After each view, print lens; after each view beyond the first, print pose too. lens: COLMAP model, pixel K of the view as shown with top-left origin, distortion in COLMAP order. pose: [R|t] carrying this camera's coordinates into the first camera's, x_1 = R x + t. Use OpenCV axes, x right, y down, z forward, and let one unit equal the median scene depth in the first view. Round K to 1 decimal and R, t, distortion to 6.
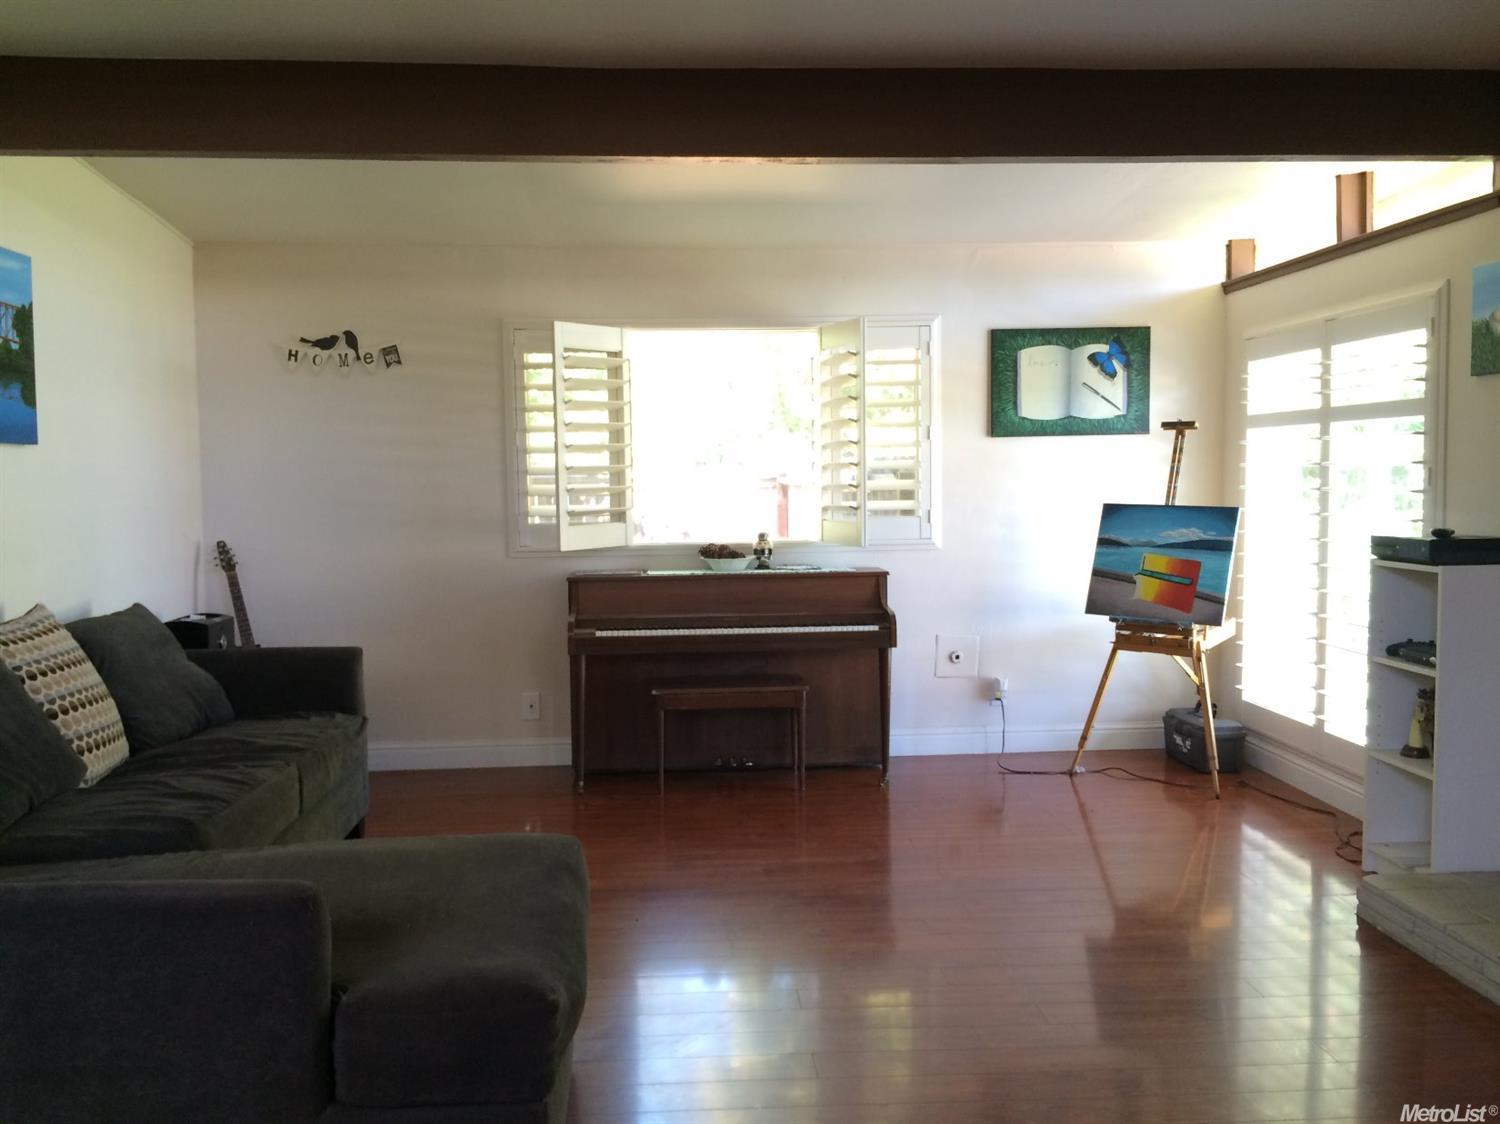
lens RADIAL K [[1310.1, 0, 750.0], [0, 1310.1, 562.0], [0, 0, 1]] dist [0.048885, -0.012136]
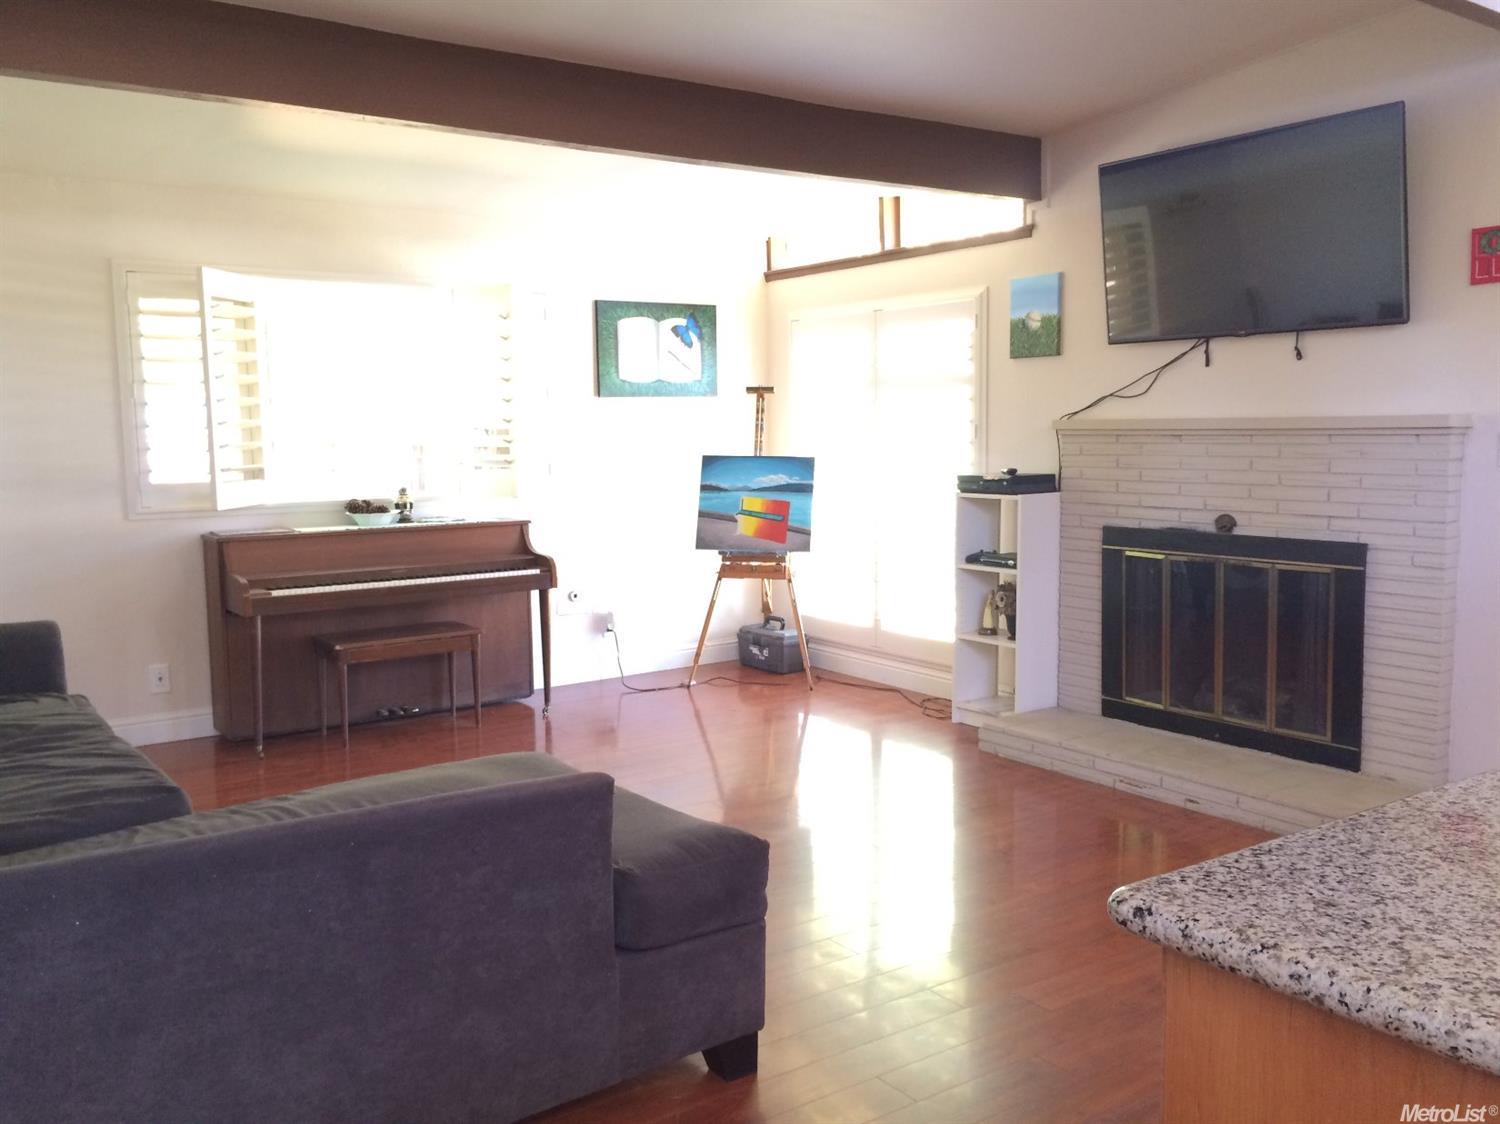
lens RADIAL K [[1310.1, 0, 750.0], [0, 1310.1, 562.0], [0, 0, 1]] dist [0.048885, -0.012136]
pose [[0.850002, -0.053702, 0.524035, -0.317612], [0.037769, 0.998443, 0.041055, 0.004343], [-0.525424, -0.015105, 0.850707, -0.022006]]
